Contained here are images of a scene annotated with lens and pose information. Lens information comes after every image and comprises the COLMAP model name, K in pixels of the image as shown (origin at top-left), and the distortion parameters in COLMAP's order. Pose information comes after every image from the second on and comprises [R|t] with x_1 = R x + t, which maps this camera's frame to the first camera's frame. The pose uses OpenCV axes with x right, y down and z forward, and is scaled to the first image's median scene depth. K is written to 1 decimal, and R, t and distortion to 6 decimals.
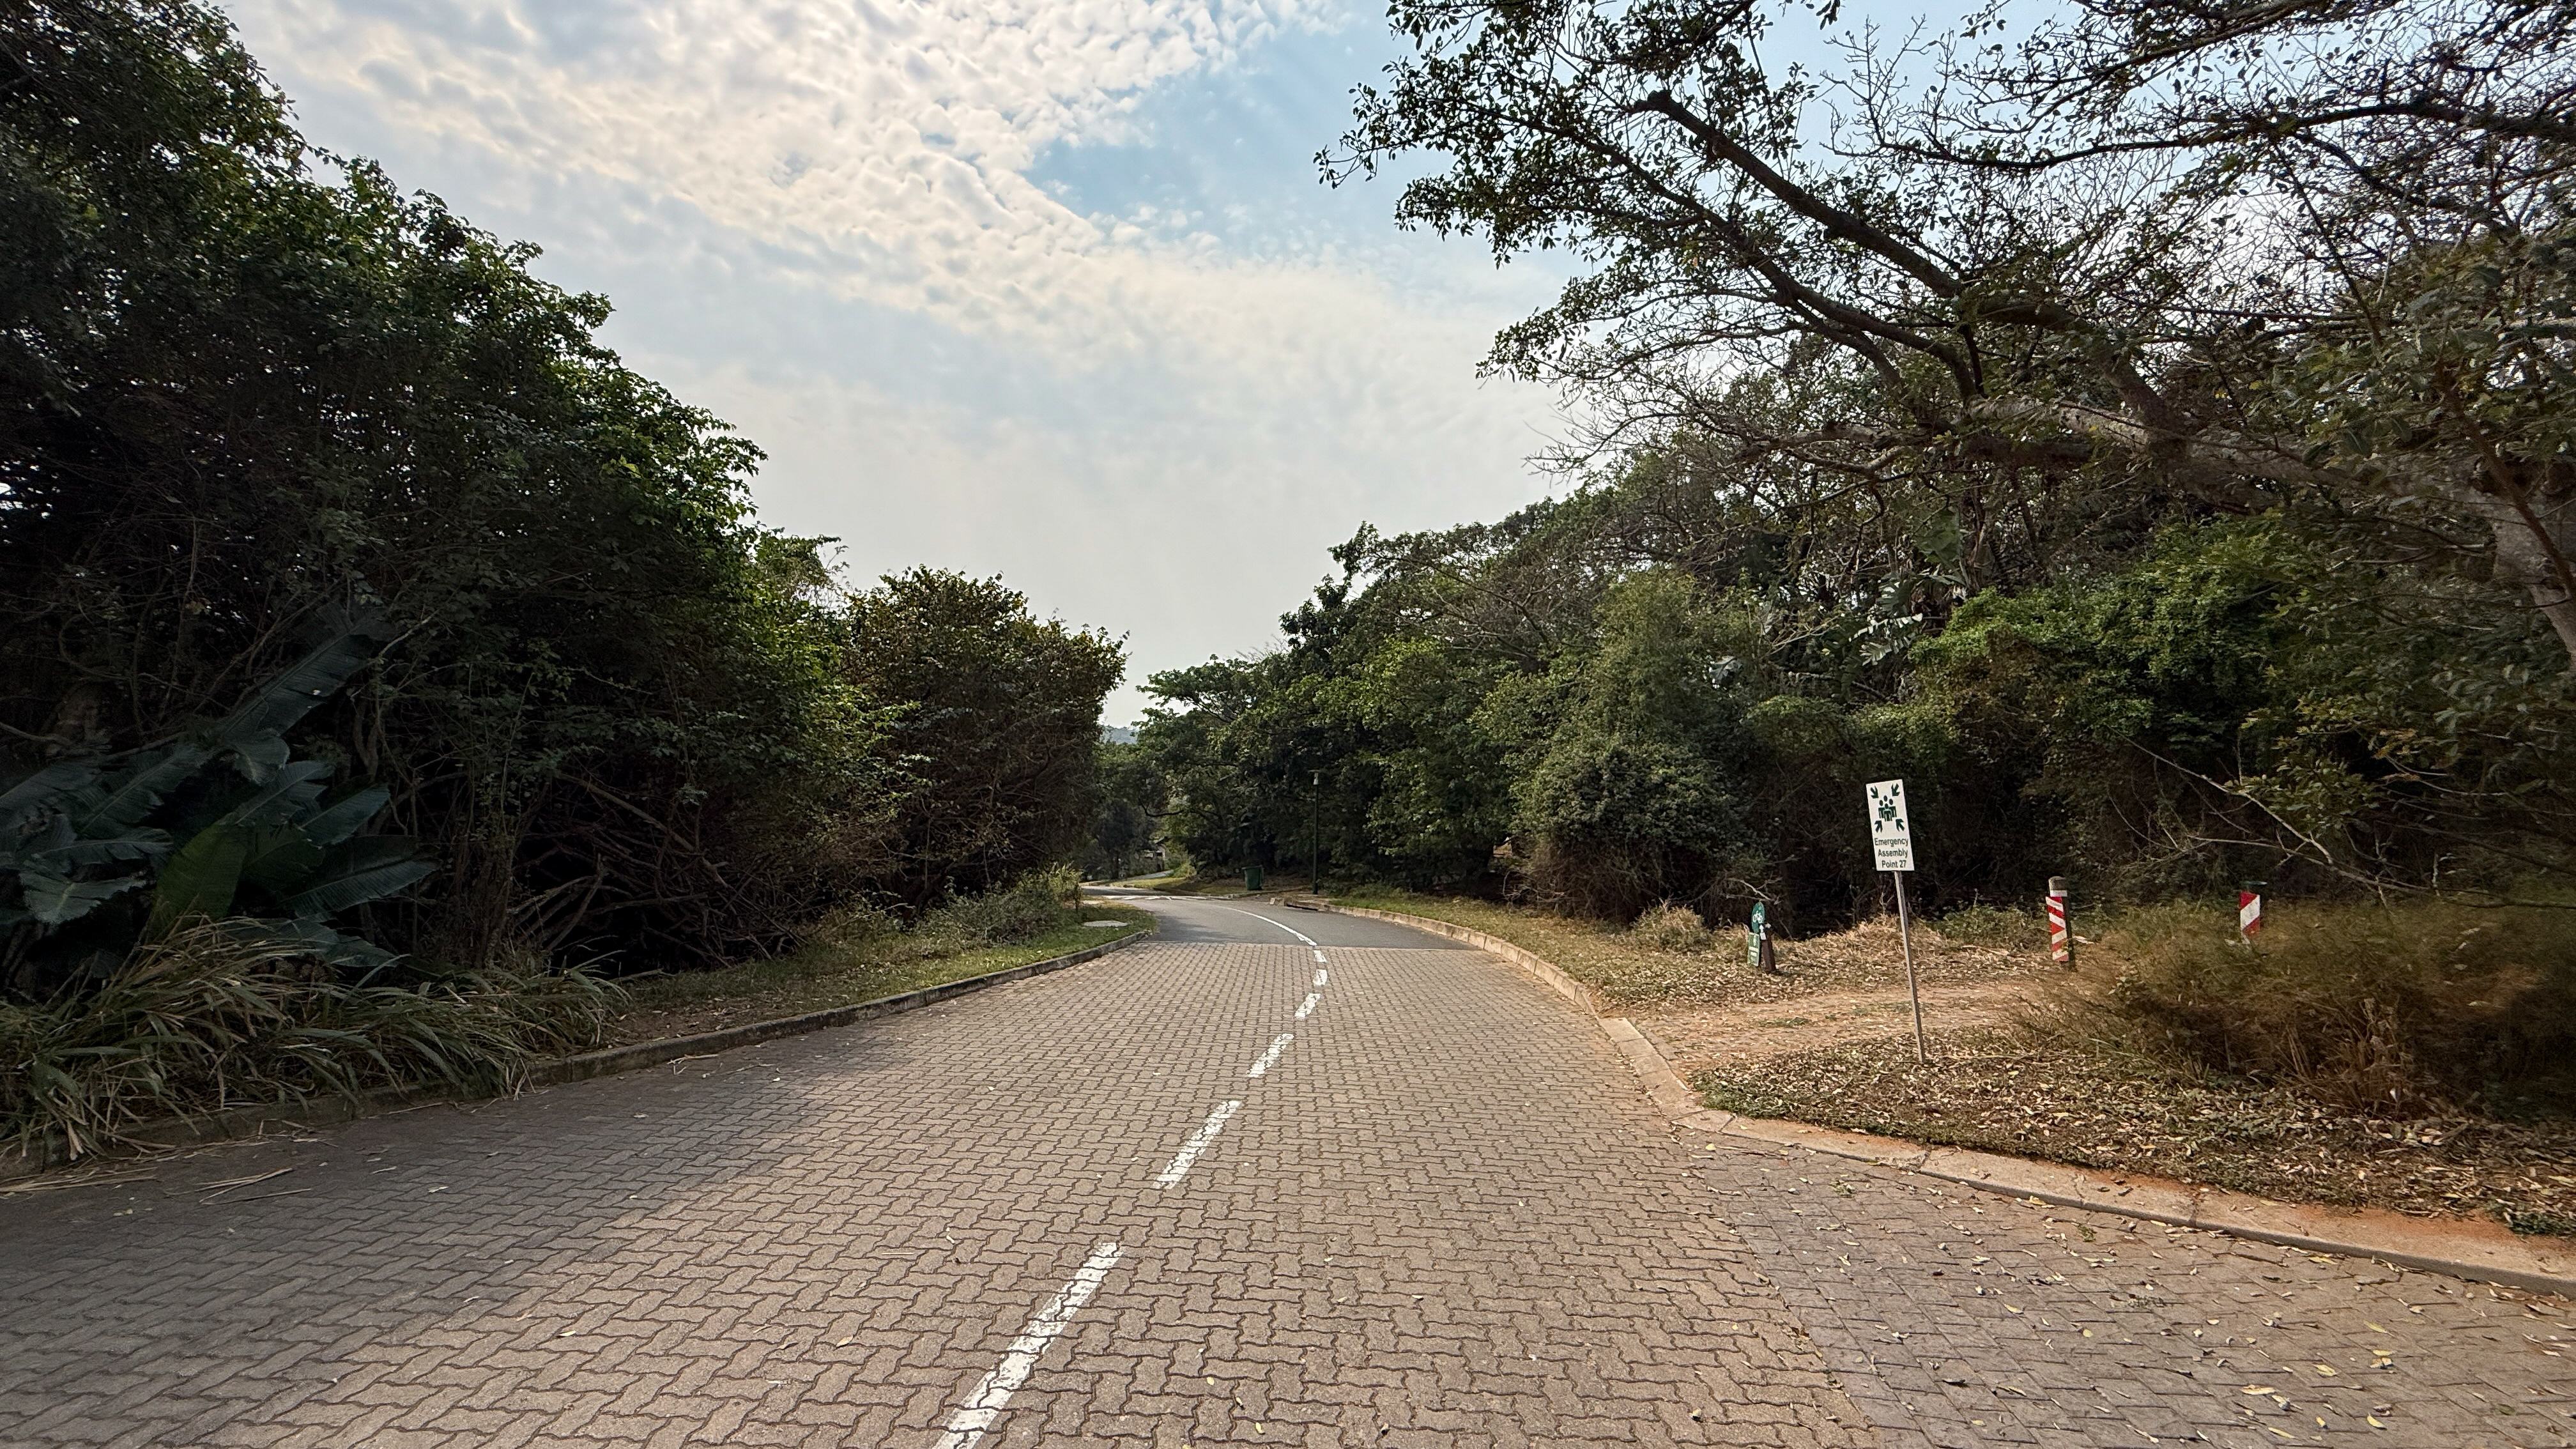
lens RADIAL K [[1023.5, 0, 1282.3], [0, 1023.5, 735.7], [0, 0, 1]] dist [-0.001844, 0.000356]
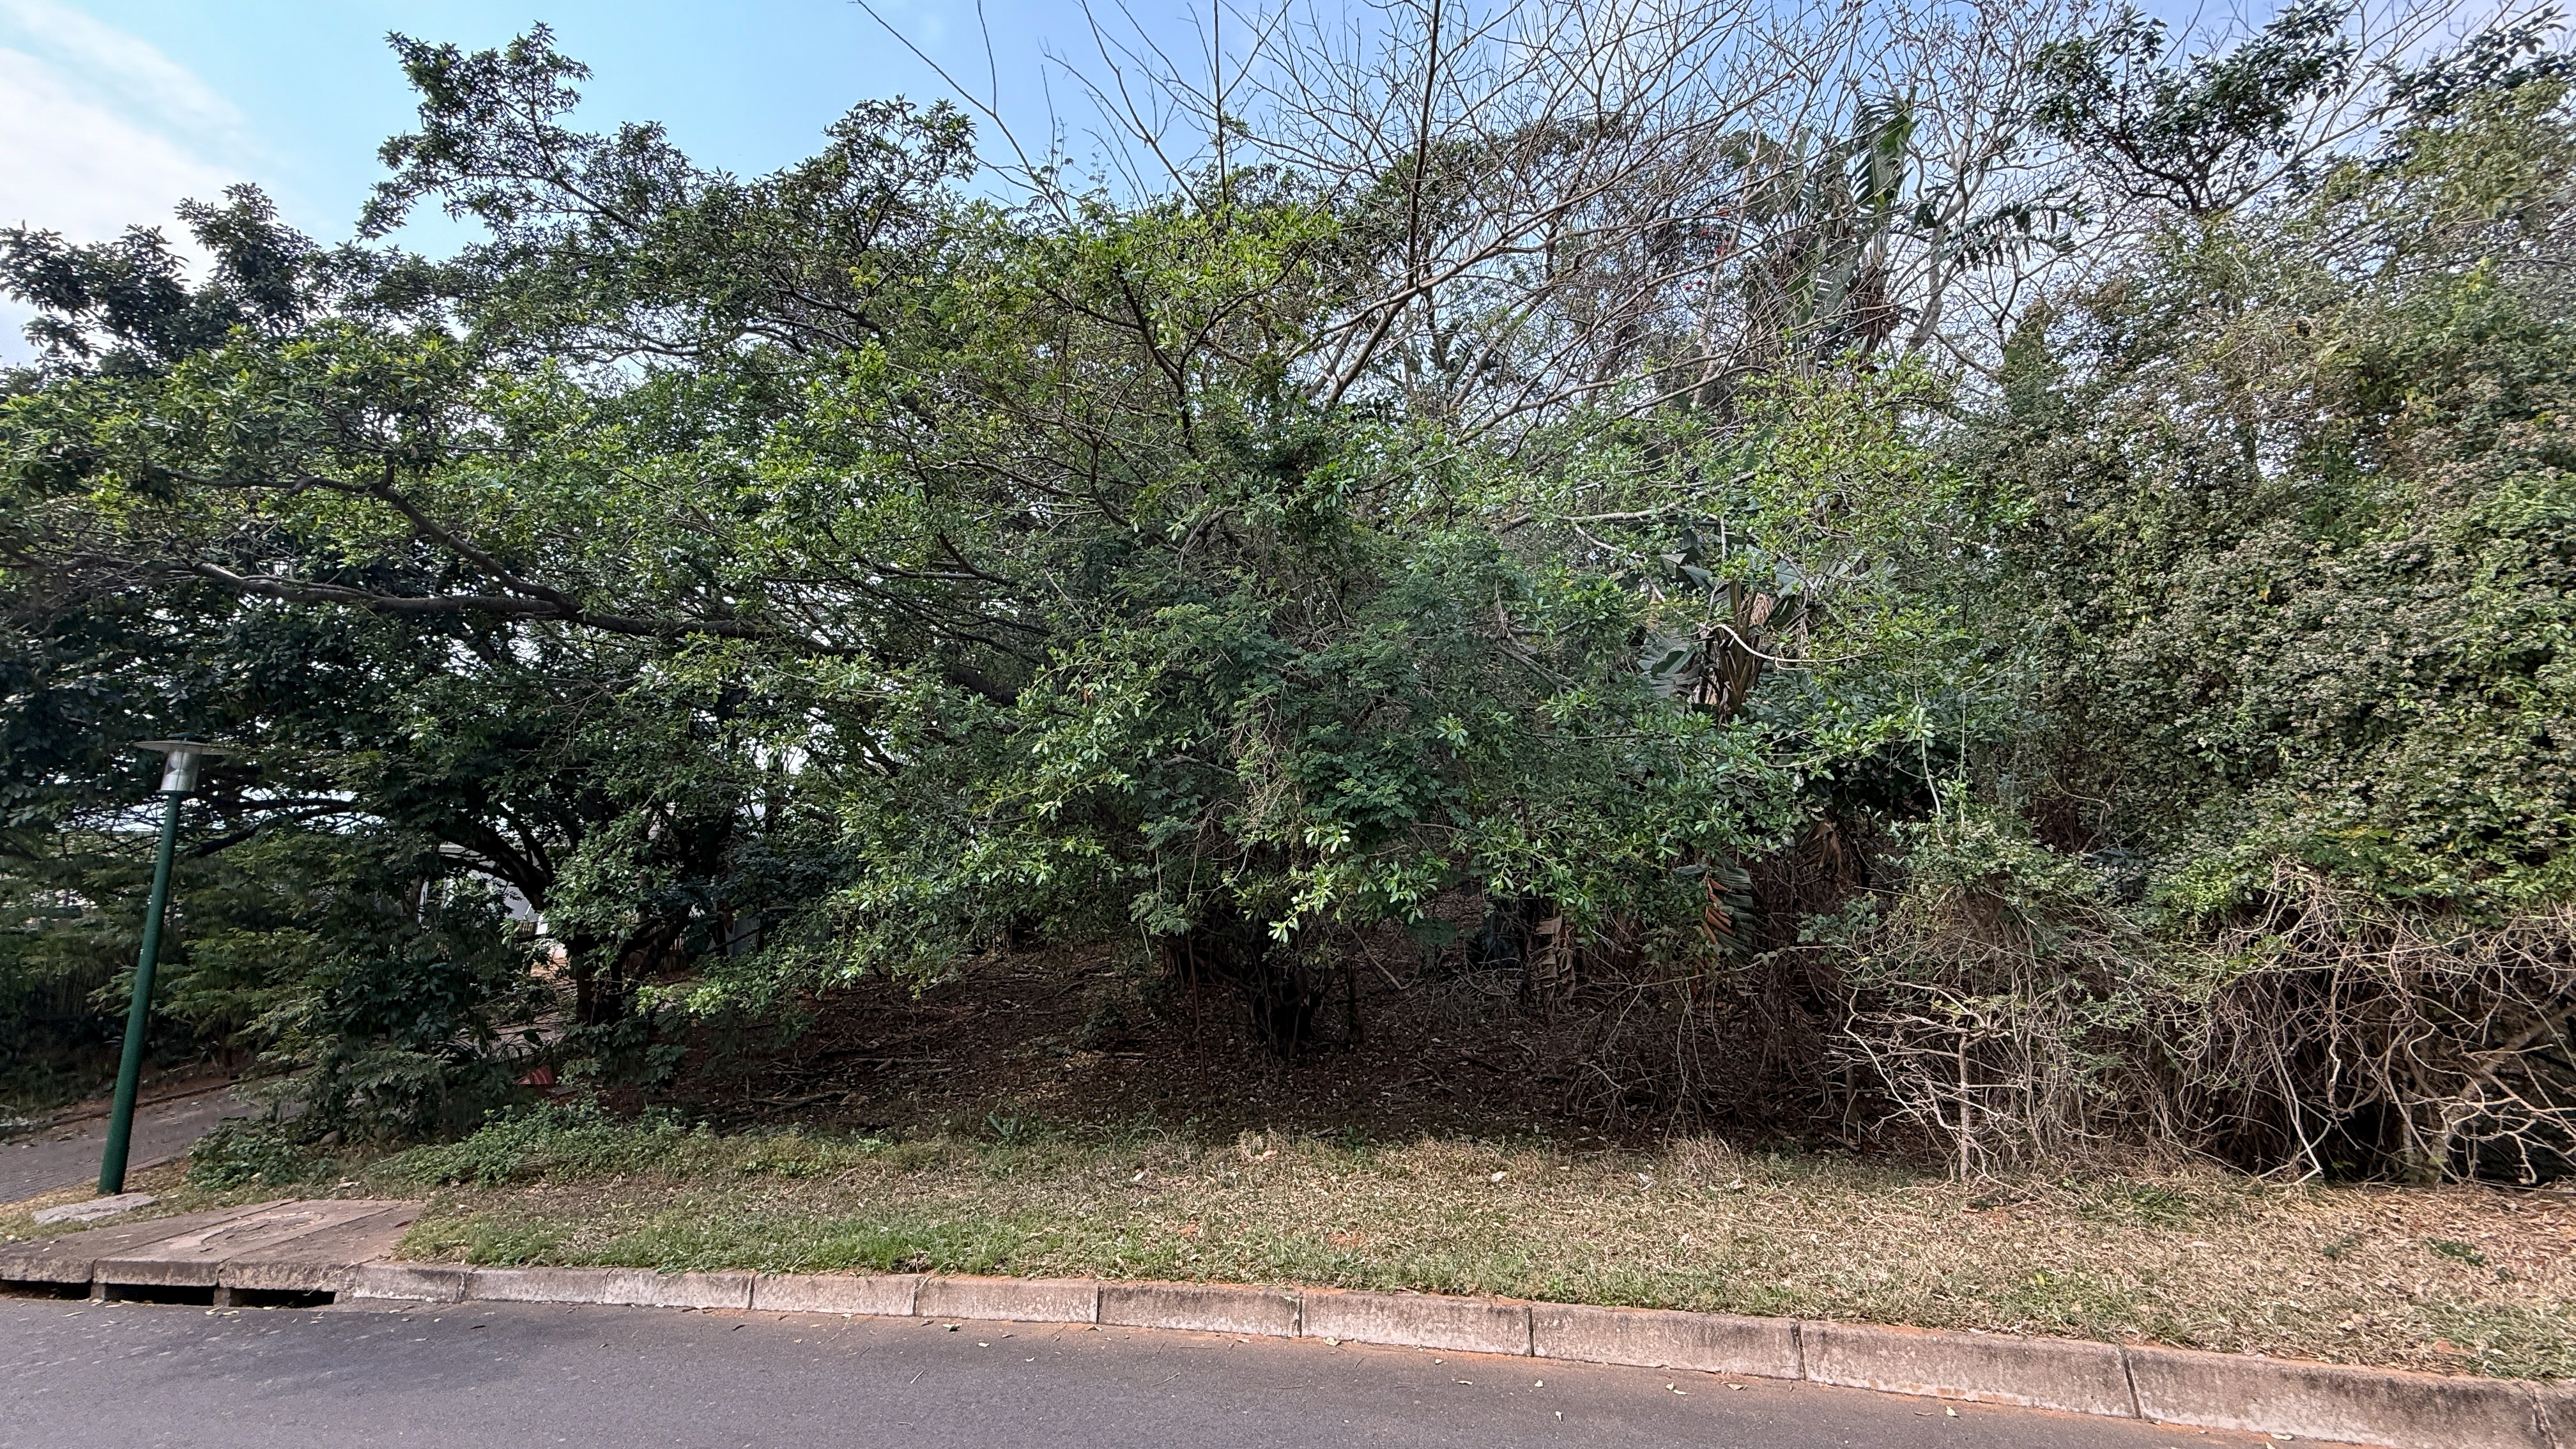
lens RADIAL K [[1023.5, 0, 1284.8], [0, 1023.5, 727.5], [0, 0, 1]] dist [-0.001844, 0.000356]
pose [[0.494775, 0.095597, 0.863747, -0.065459], [-0.030043, 0.995218, -0.092939, 0.045725], [-0.868502, 0.020034, 0.495281, 0.578084]]
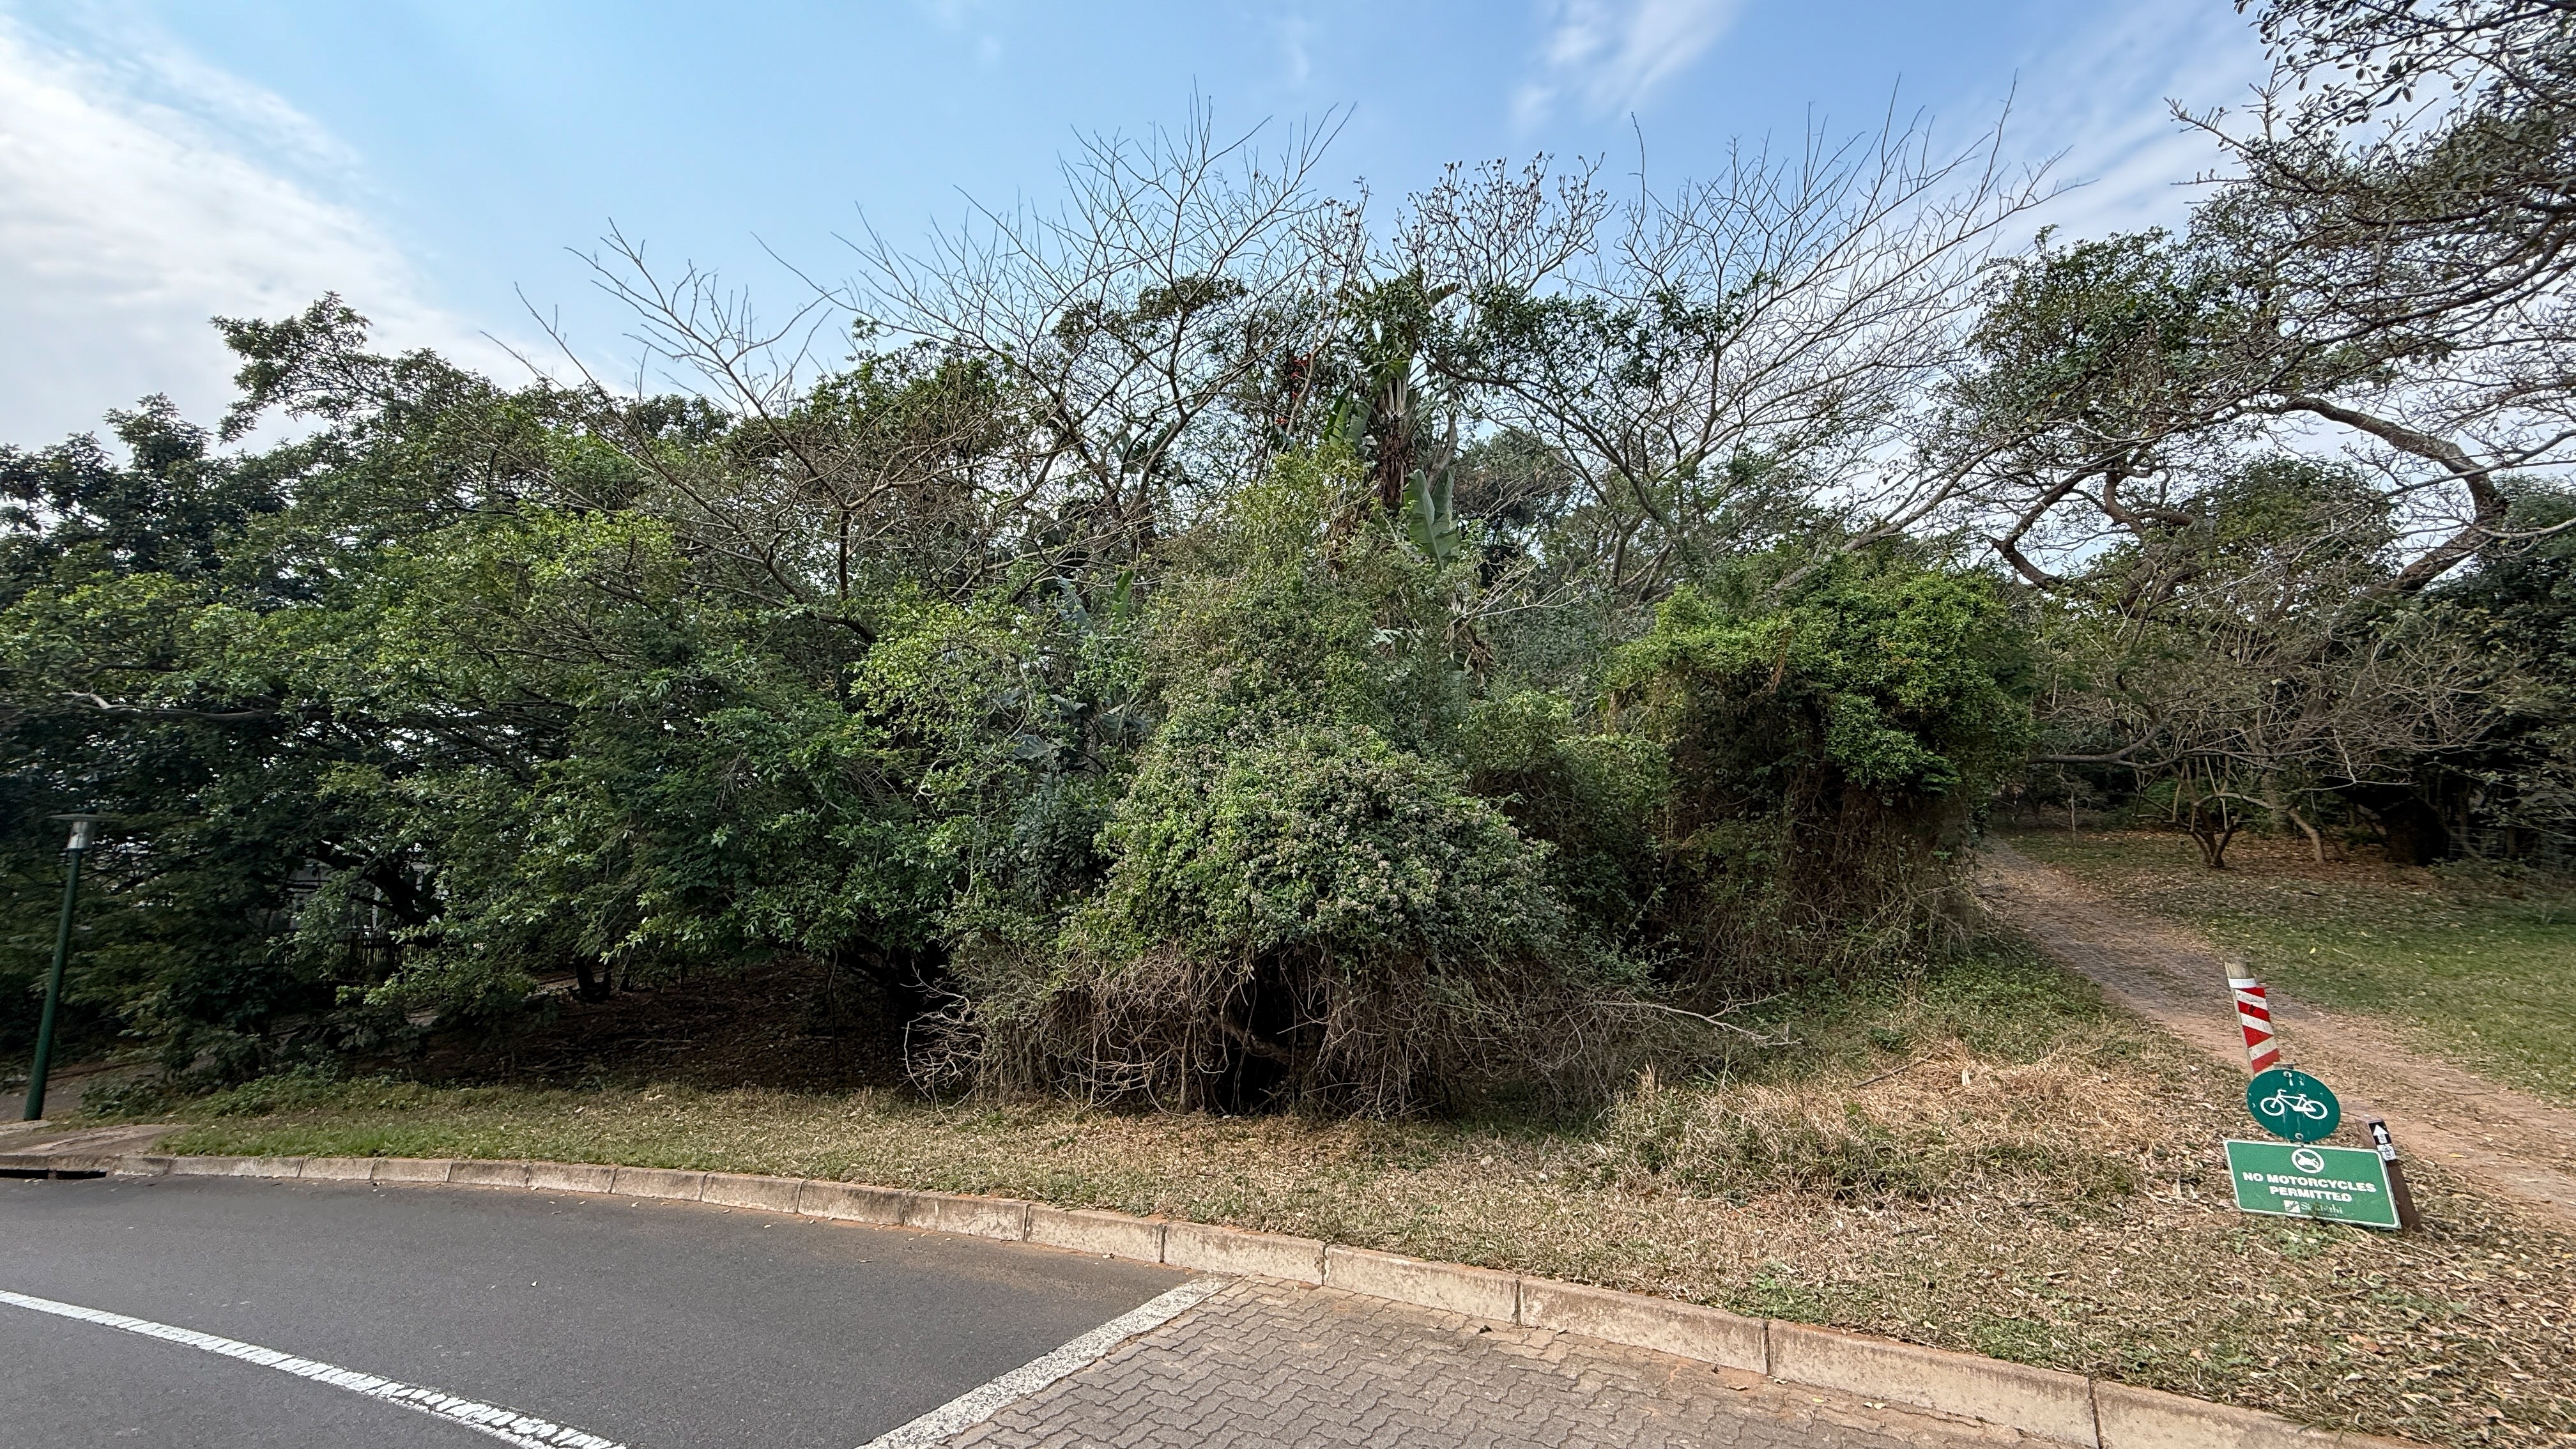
lens RADIAL K [[1023.5, 0, 1297.4], [0, 1023.5, 742.9], [0, 0, 1]] dist [-0.001844, 0.000356]
pose [[0.544959, 0.085907, 0.834050, -0.049962], [-0.032394, 0.996152, -0.081438, 0.021203], [-0.837837, 0.017362, 0.545645, 0.344411]]
